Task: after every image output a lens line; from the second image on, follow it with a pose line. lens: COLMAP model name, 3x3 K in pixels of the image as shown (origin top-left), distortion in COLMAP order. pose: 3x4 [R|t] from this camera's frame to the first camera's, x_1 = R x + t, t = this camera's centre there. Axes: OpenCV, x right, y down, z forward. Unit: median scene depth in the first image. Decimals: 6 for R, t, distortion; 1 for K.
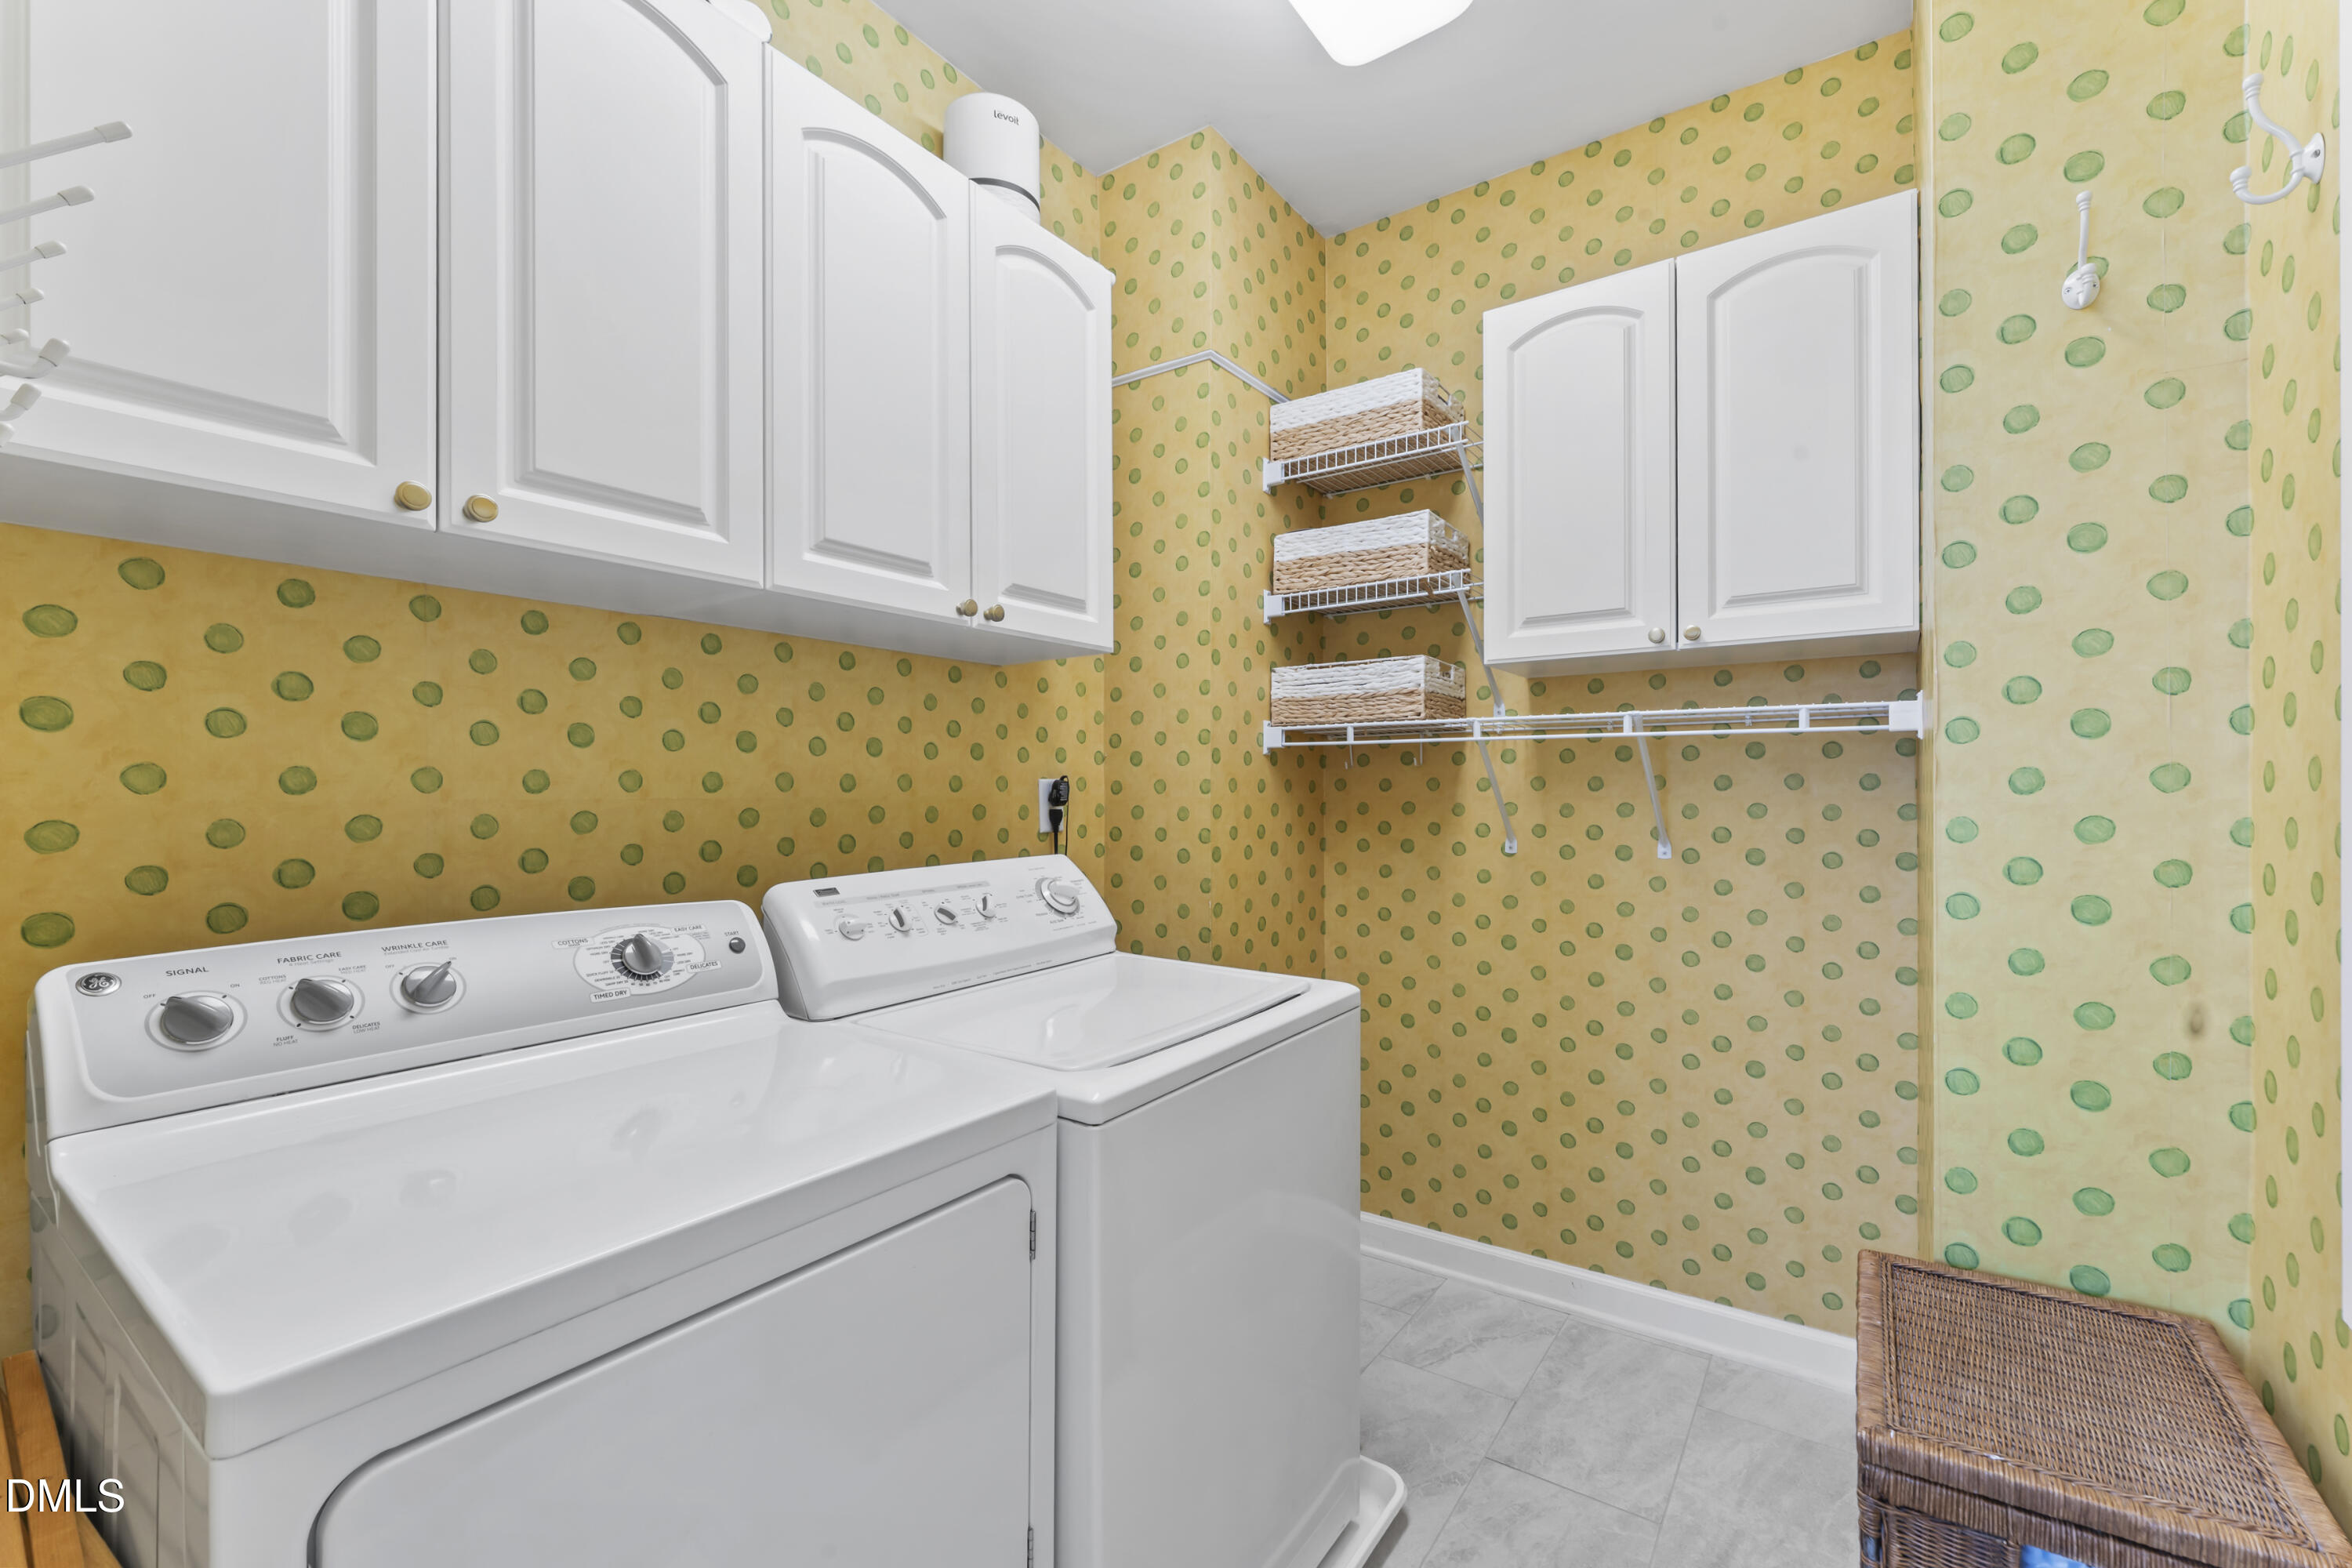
lens RADIAL K [[994.5, 0, 1183.9], [0, 994.5, 786.1], [0, 0, 1]] dist [-0.003701, 0.000372]
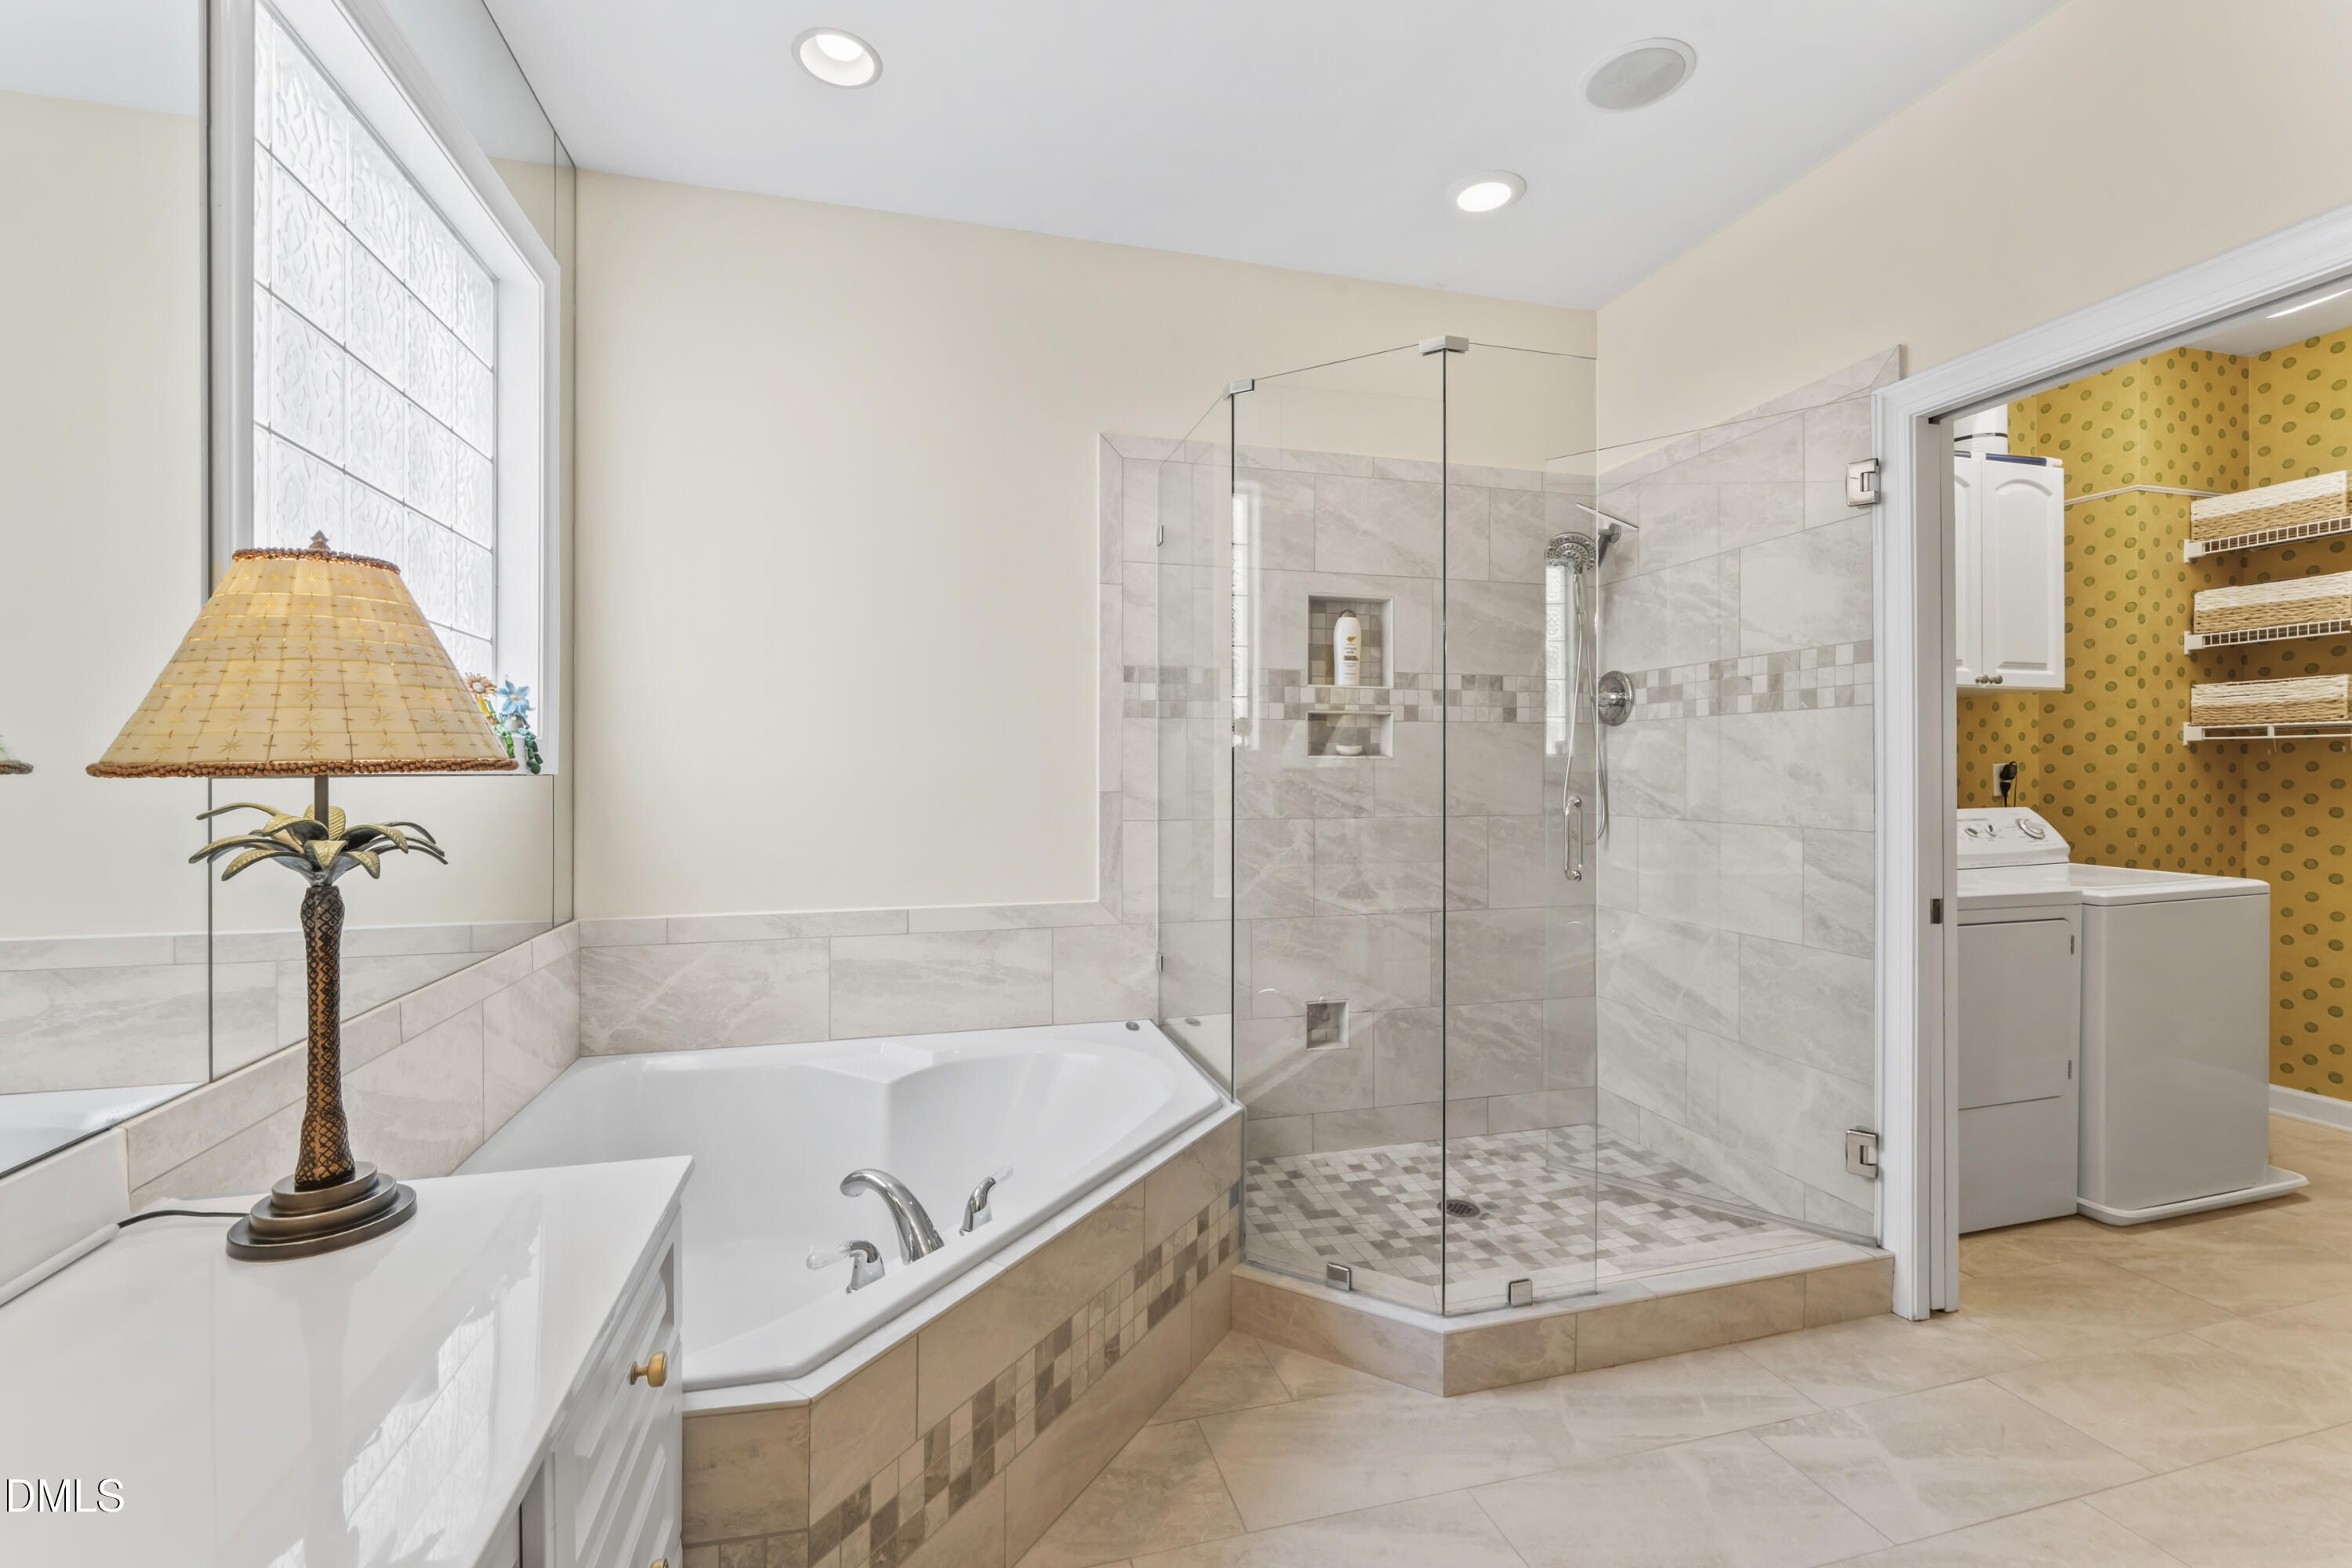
lens RADIAL K [[994.5, 0, 1160.5], [0, 994.5, 777.0], [0, 0, 1]] dist [-0.003701, 0.000372]
pose [[0.766900, 0.003270, -0.641758, -0.156593], [0.000990, 0.999980, 0.006278, 0.003760], [0.641766, -0.005450, 0.766881, -1.220987]]
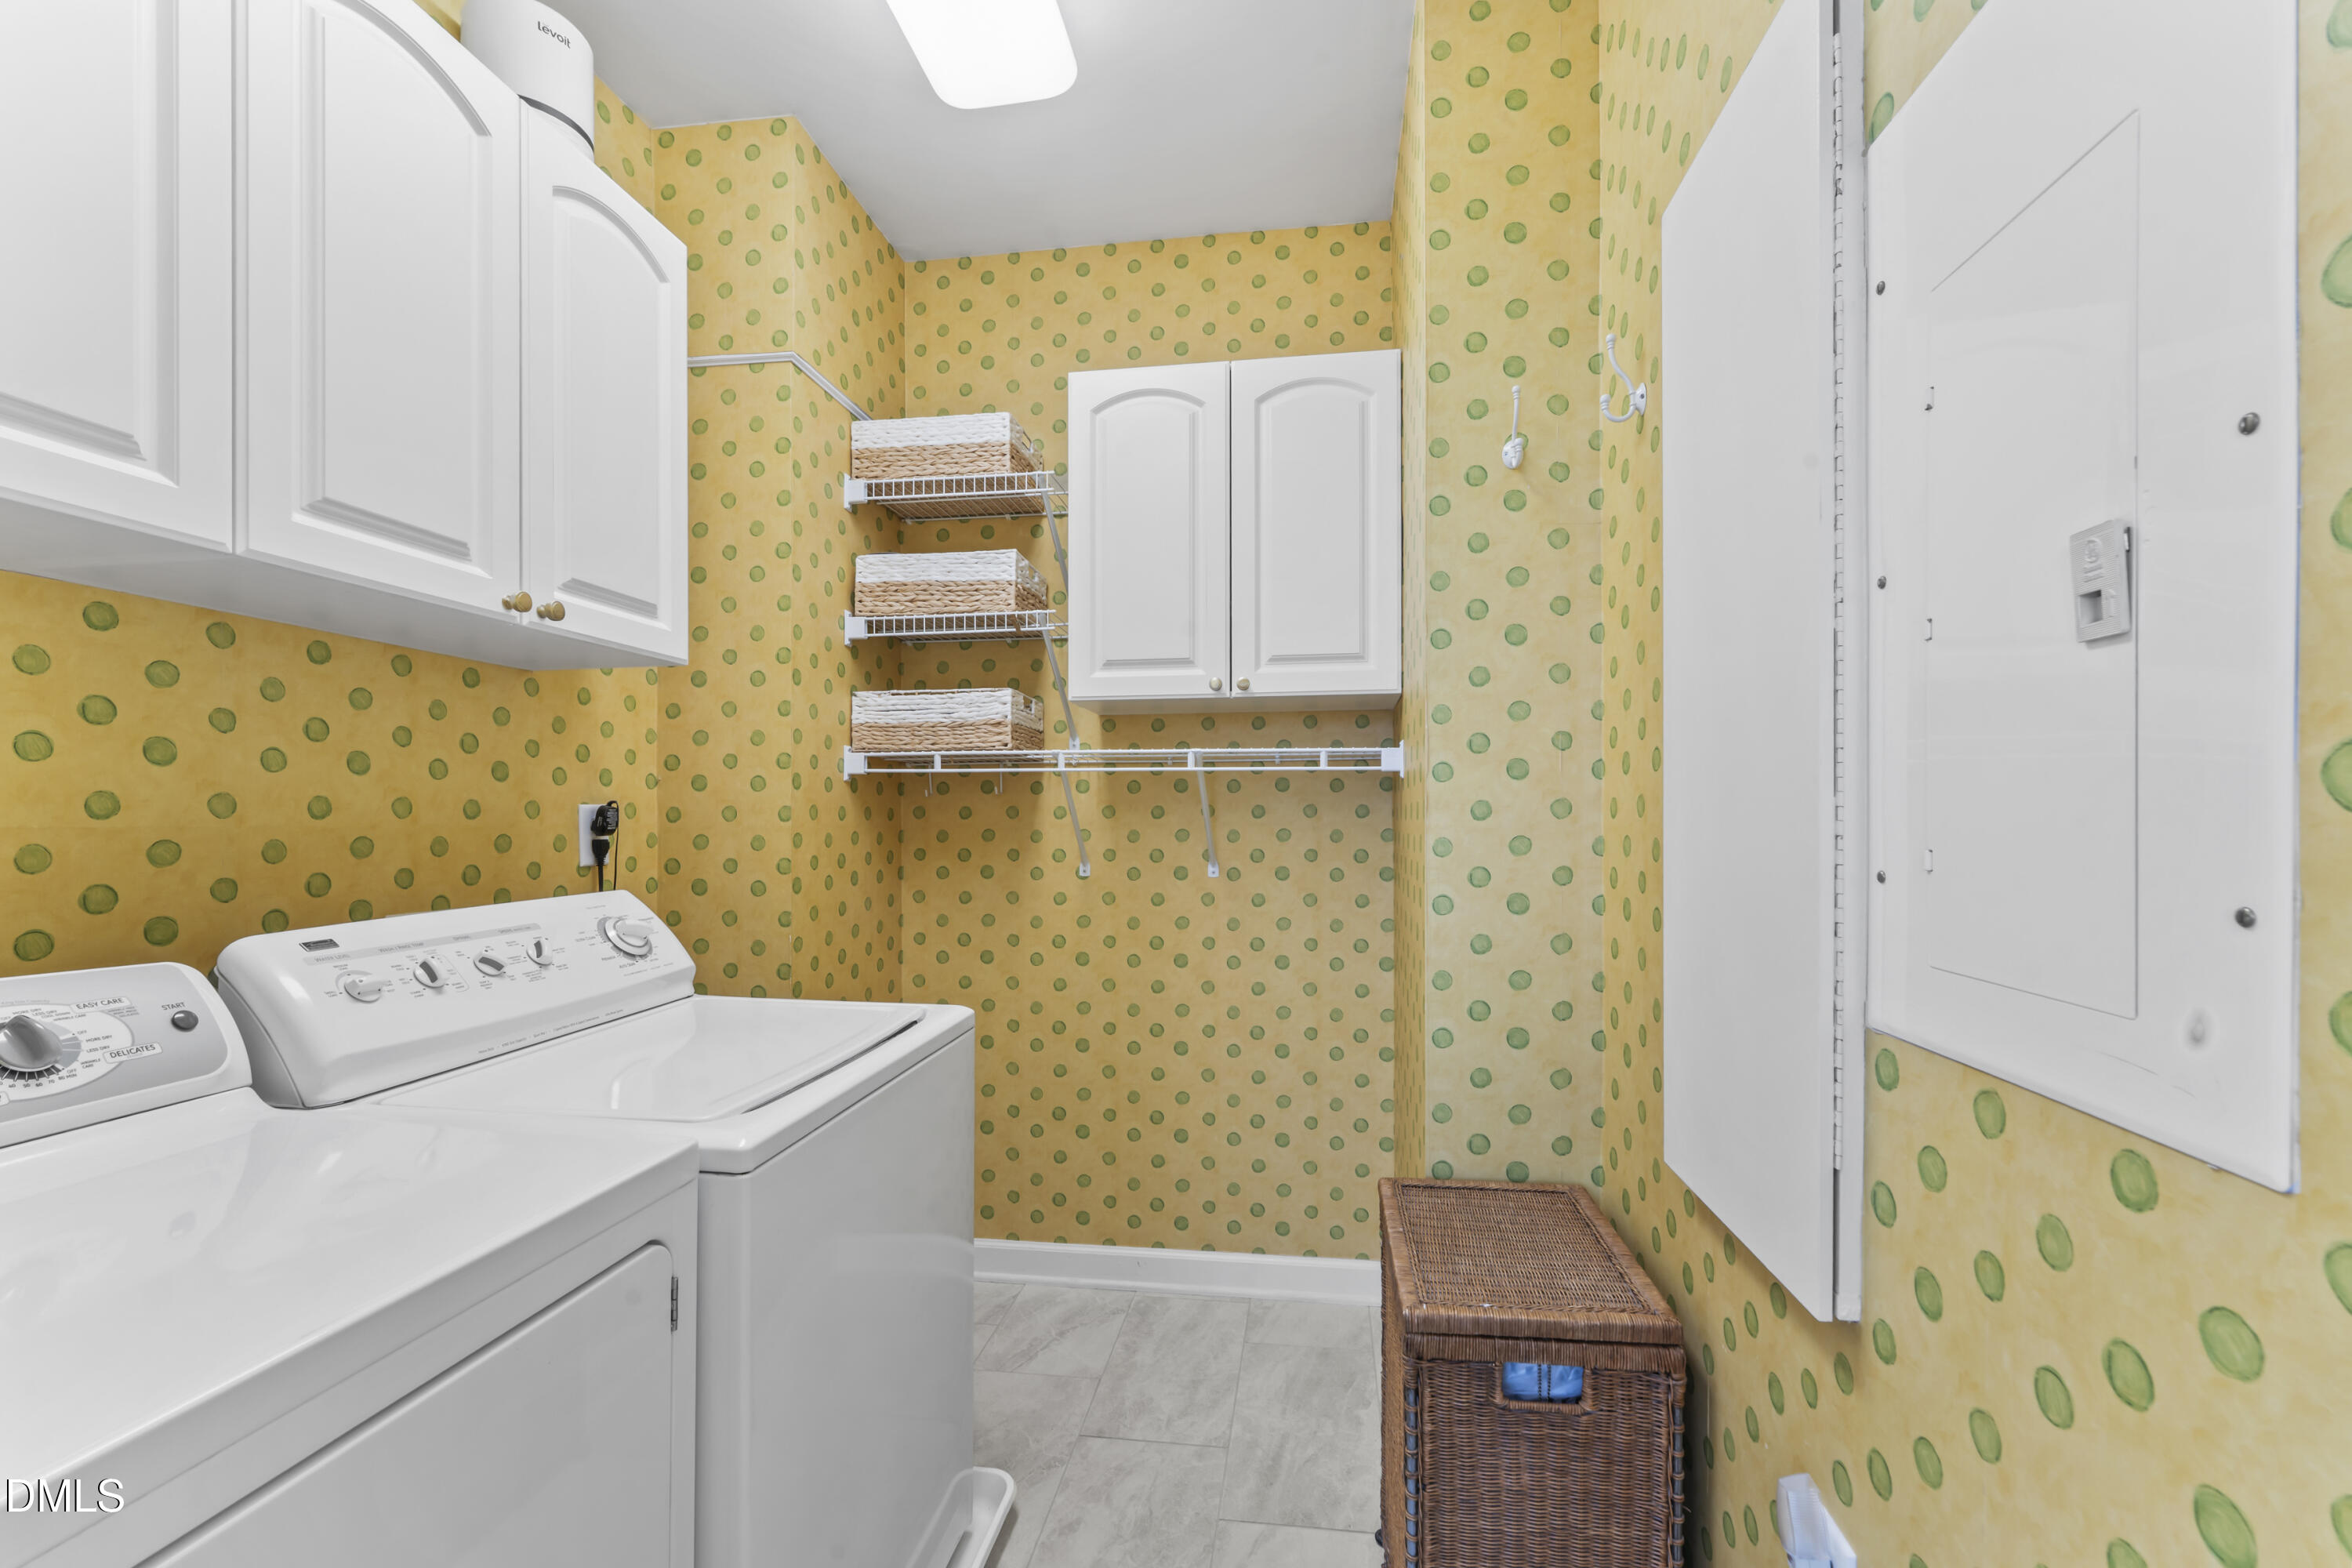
lens RADIAL K [[994.5, 0, 1188.4], [0, 994.5, 812.0], [0, 0, 1]] dist [-0.003701, 0.000372]
pose [[0.887928, 0.003721, 0.459967, -0.076221], [-0.002253, 0.999990, -0.003740, 0.001647], [-0.459977, 0.002285, 0.887928, -0.012165]]
